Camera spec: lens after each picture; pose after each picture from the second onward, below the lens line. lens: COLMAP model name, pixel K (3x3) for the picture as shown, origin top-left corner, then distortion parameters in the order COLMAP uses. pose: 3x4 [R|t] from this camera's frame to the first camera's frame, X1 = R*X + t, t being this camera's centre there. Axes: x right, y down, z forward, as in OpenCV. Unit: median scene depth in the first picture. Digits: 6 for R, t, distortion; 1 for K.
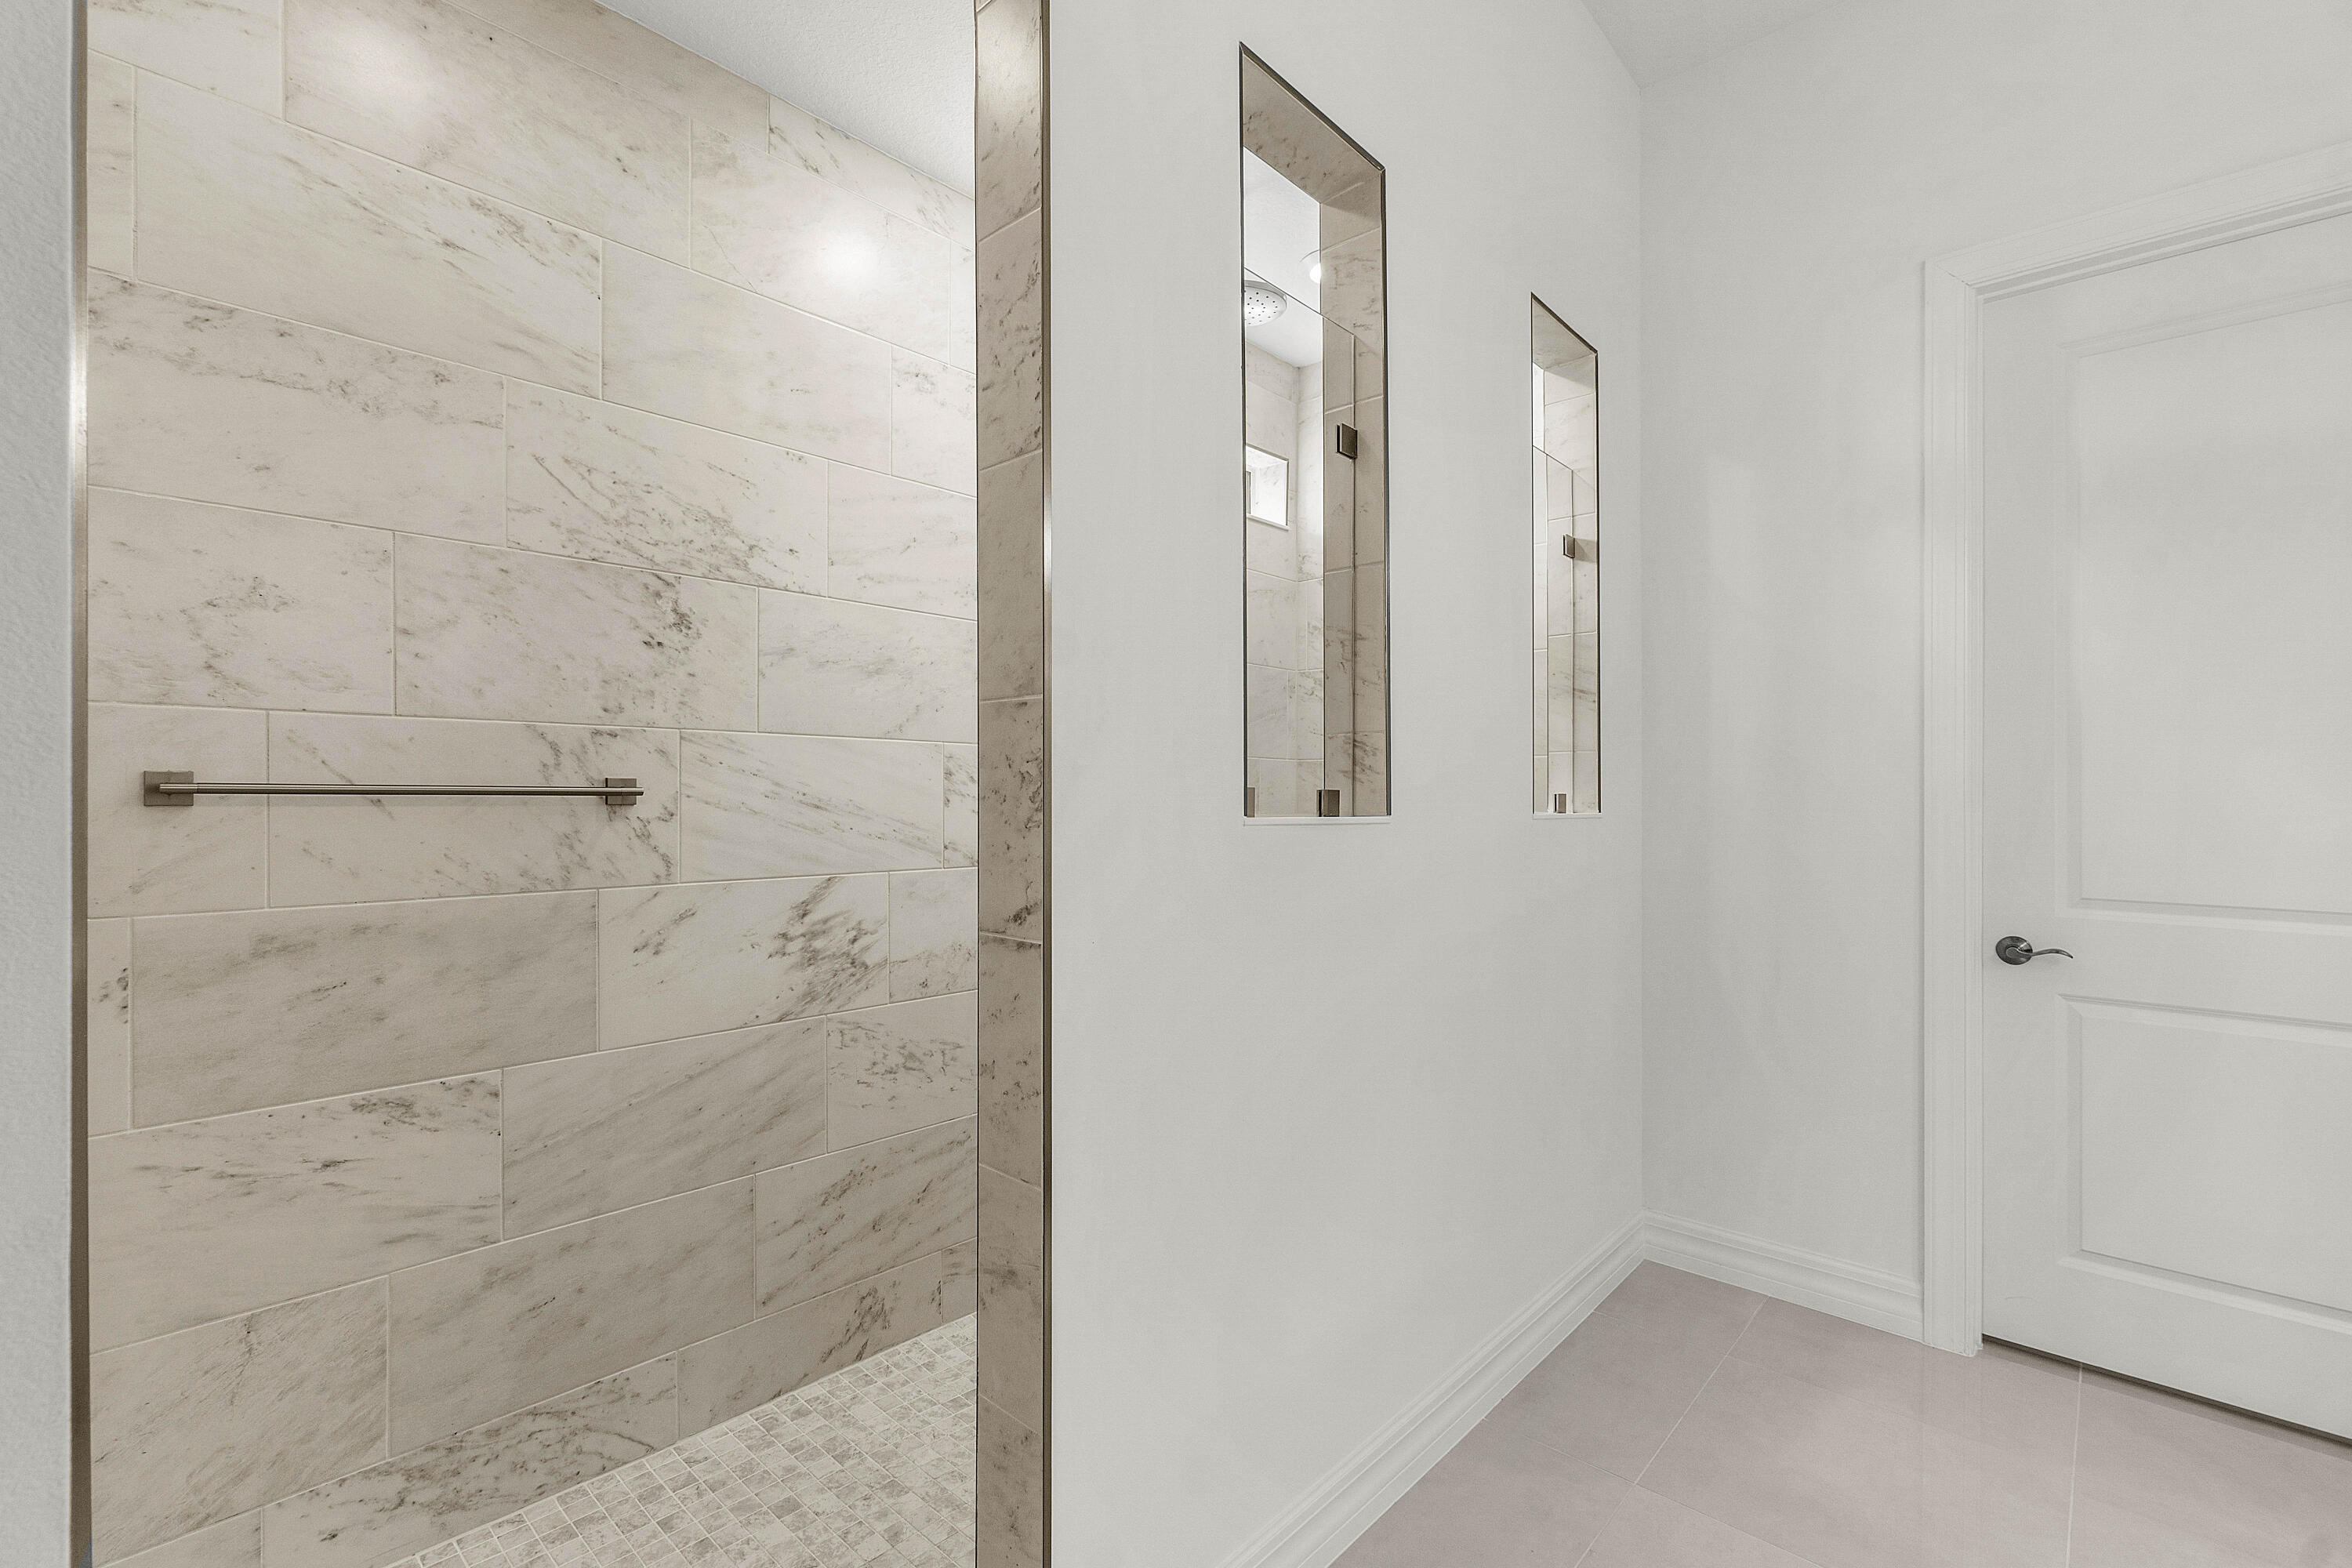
lens RADIAL K [[1043.2, 0, 1174.5], [0, 1043.2, 791.3], [0, 0, 1]] dist [-0.005620, 0.000258]
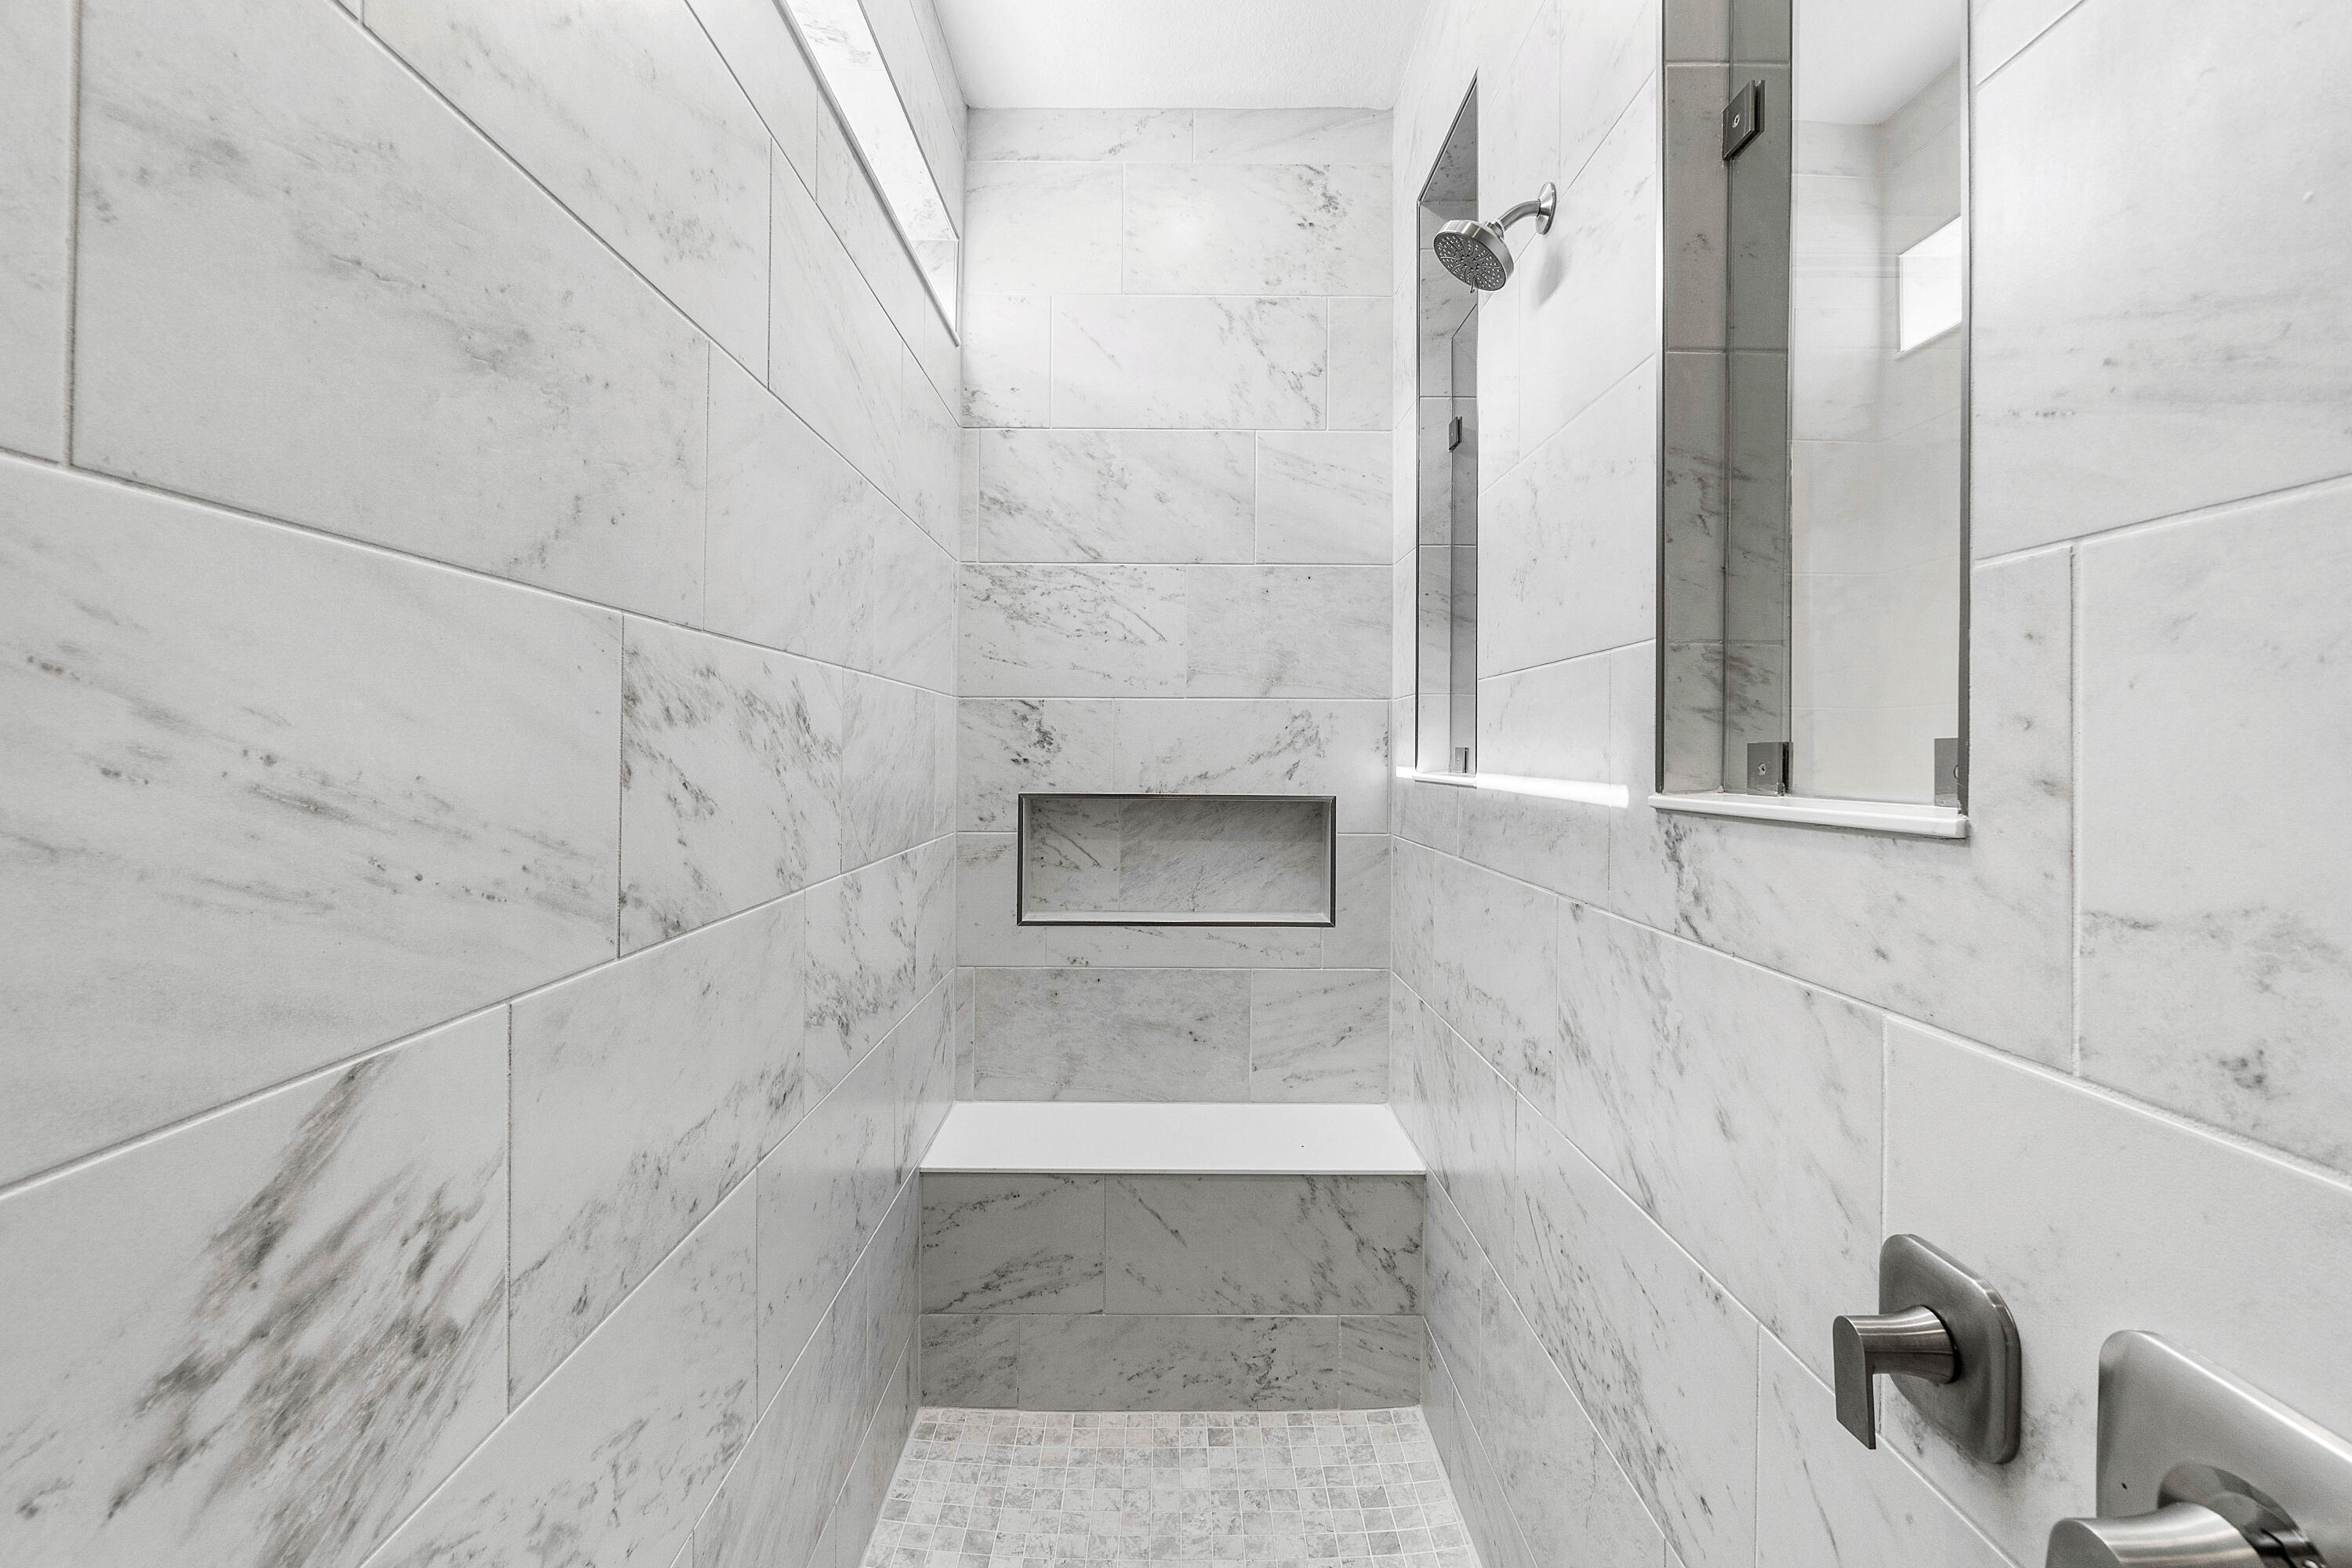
lens RADIAL K [[1043.2, 0, 1175.9], [0, 1043.2, 734.4], [0, 0, 1]] dist [-0.005620, 0.000258]
pose [[0.729917, 0.005865, 0.683511, -0.349393], [0.000771, 0.999955, -0.009404, -0.000678], [-0.683535, 0.007391, 0.729880, 0.641369]]
